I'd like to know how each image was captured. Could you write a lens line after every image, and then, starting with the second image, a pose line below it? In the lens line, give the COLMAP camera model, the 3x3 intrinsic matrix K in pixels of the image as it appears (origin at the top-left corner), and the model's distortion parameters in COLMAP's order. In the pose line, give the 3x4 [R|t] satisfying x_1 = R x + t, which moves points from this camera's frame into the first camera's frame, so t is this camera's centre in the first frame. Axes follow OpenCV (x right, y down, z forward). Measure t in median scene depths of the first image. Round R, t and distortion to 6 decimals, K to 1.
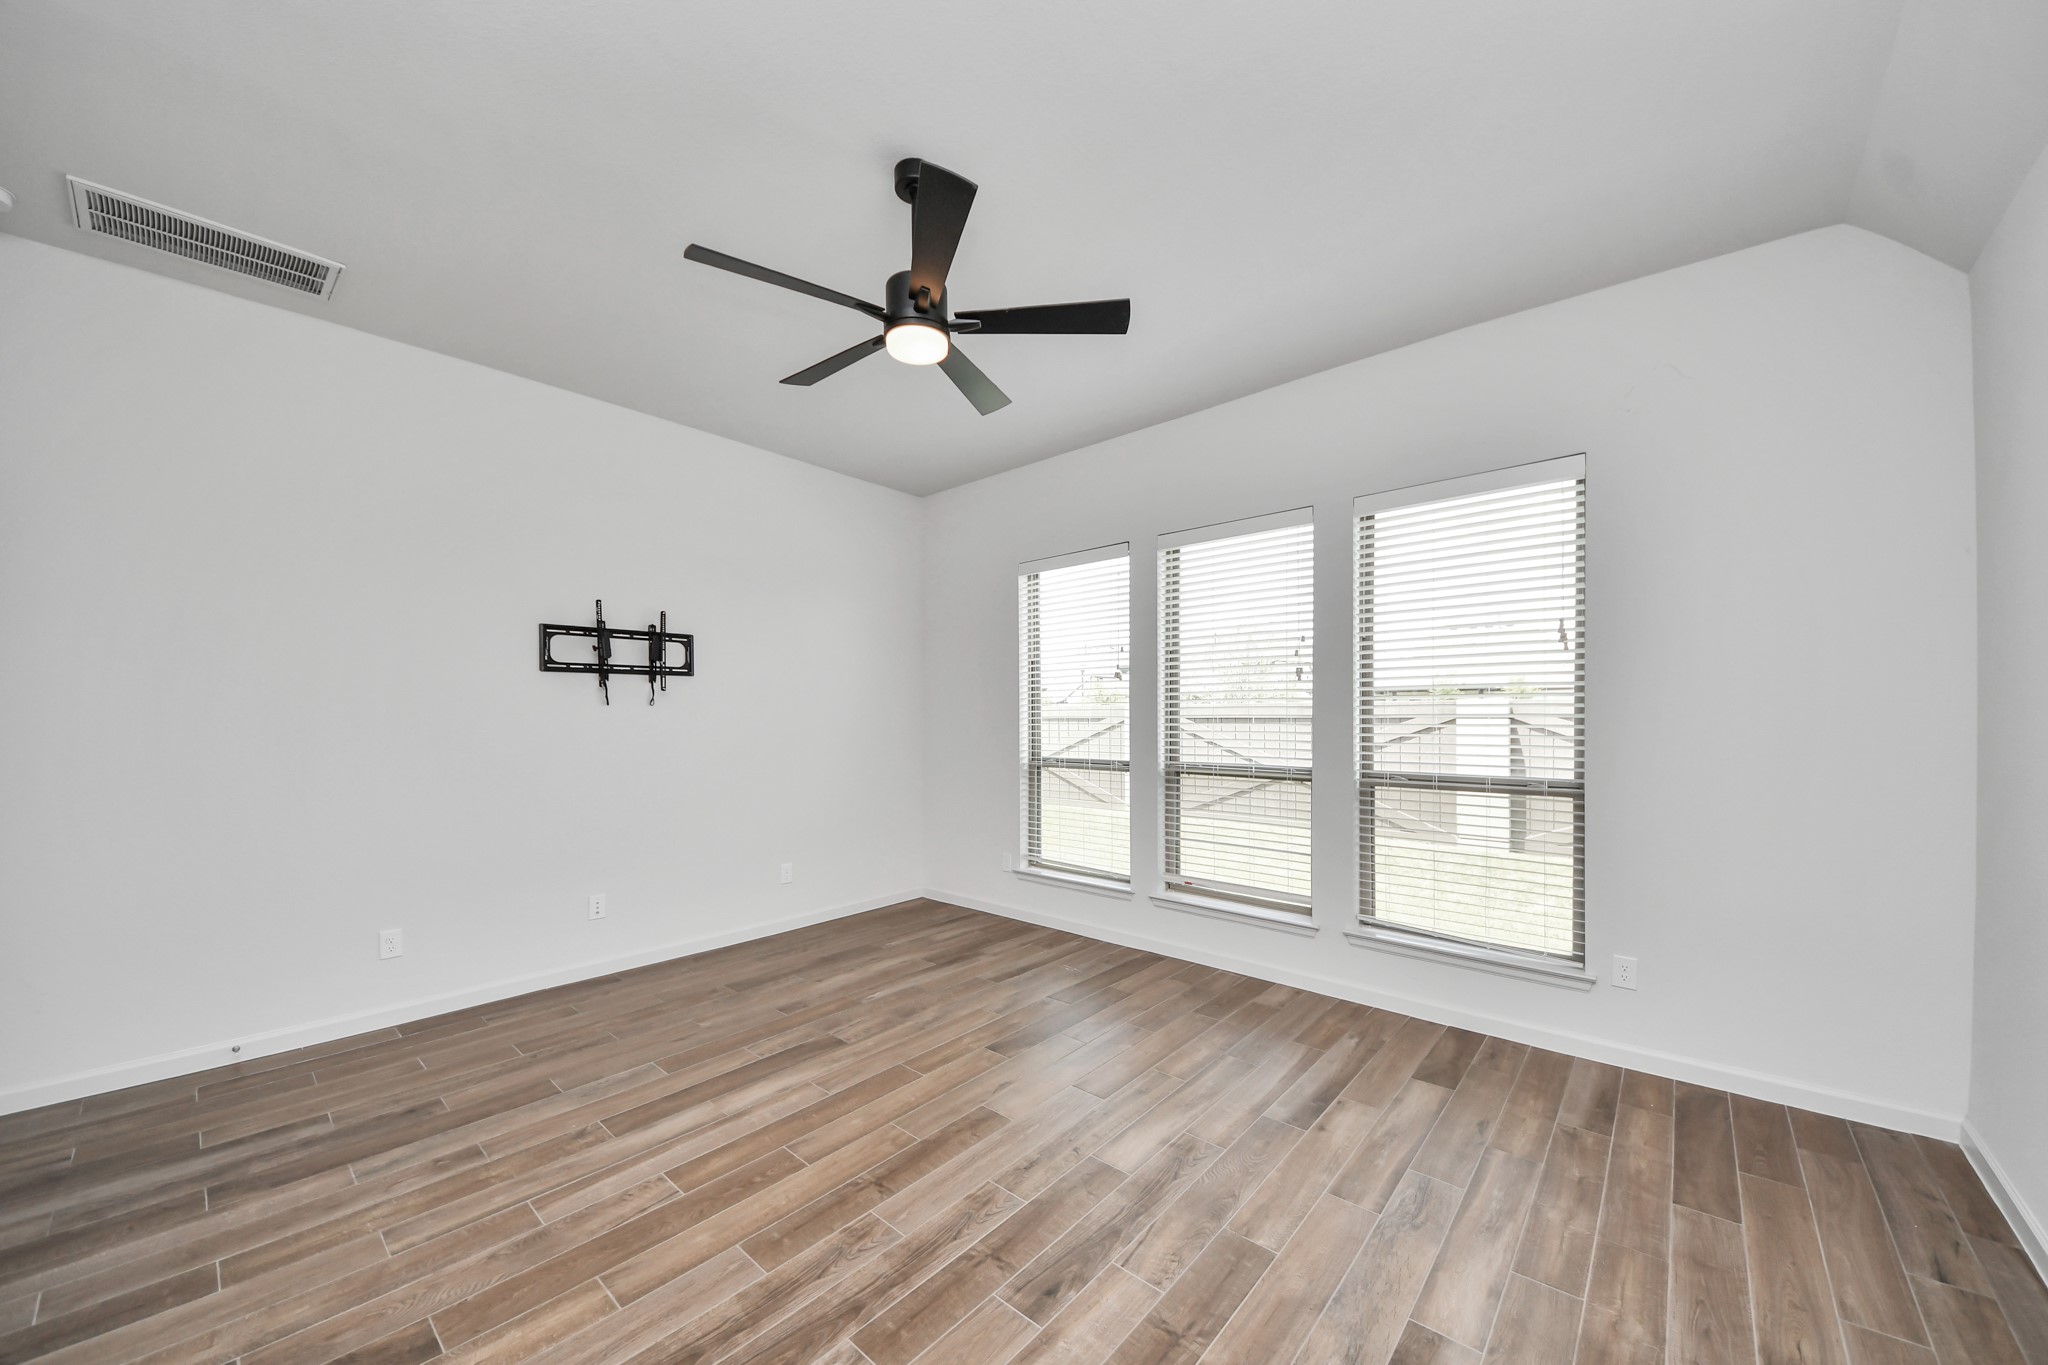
lens RADIAL K [[738.4, 0, 997.2], [0, 738.4, 695.5], [0, 0, 1]] dist [0.011541, -0.004967]
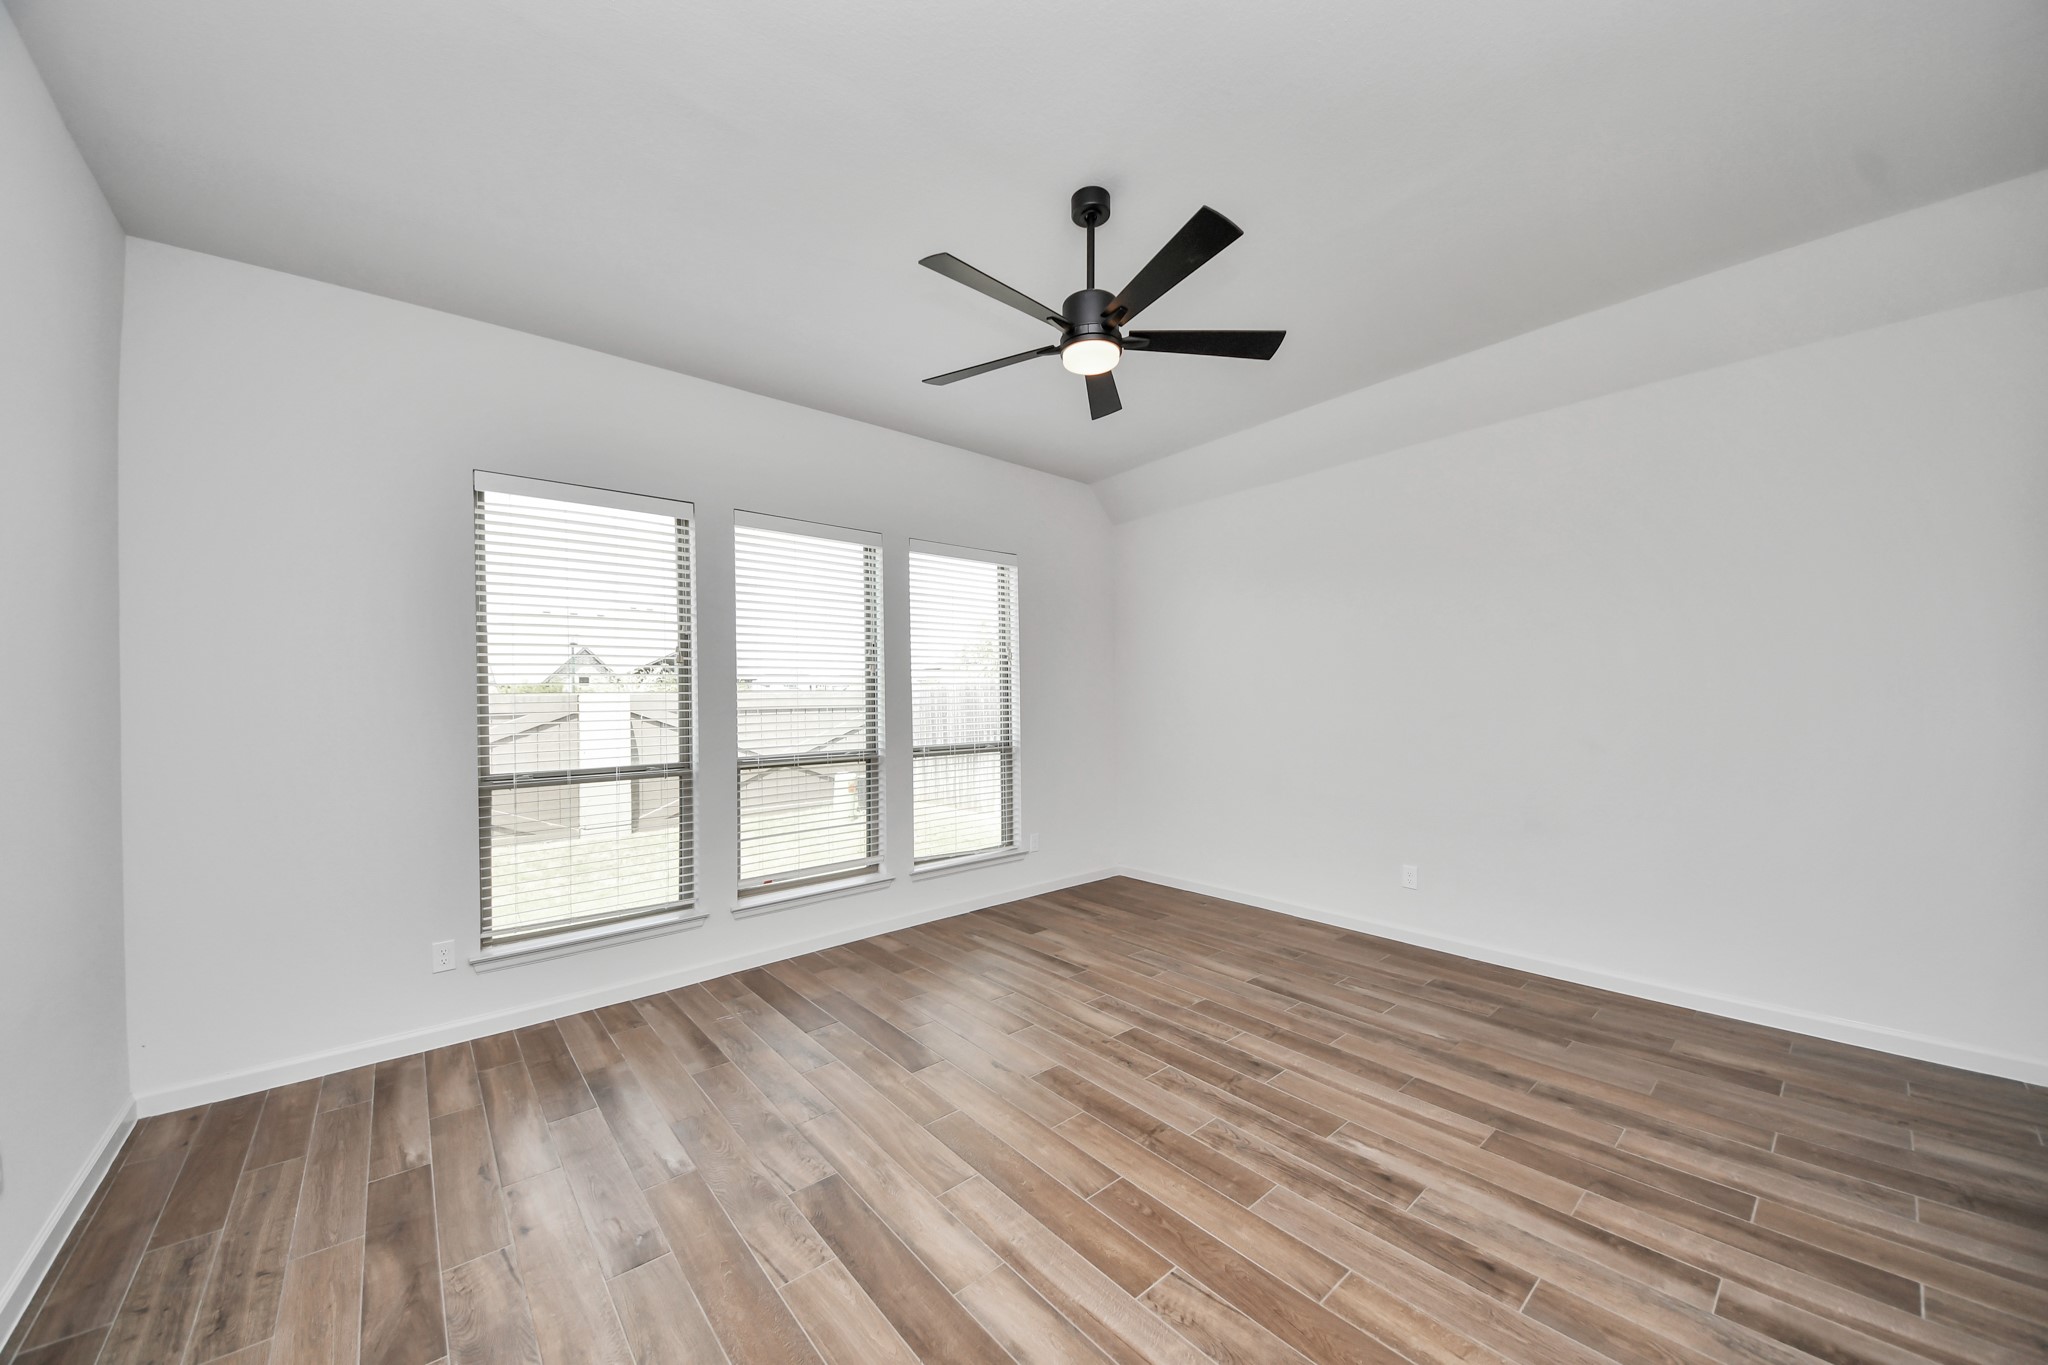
lens RADIAL K [[738.4, 0, 1033.8], [0, 738.4, 676.6], [0, 0, 1]] dist [0.011541, -0.004967]
pose [[0.114525, 0.032665, 0.992883, -0.823146], [-0.008820, 0.999453, -0.031863, 0.018740], [-0.993381, -0.005108, 0.114750, 0.676728]]
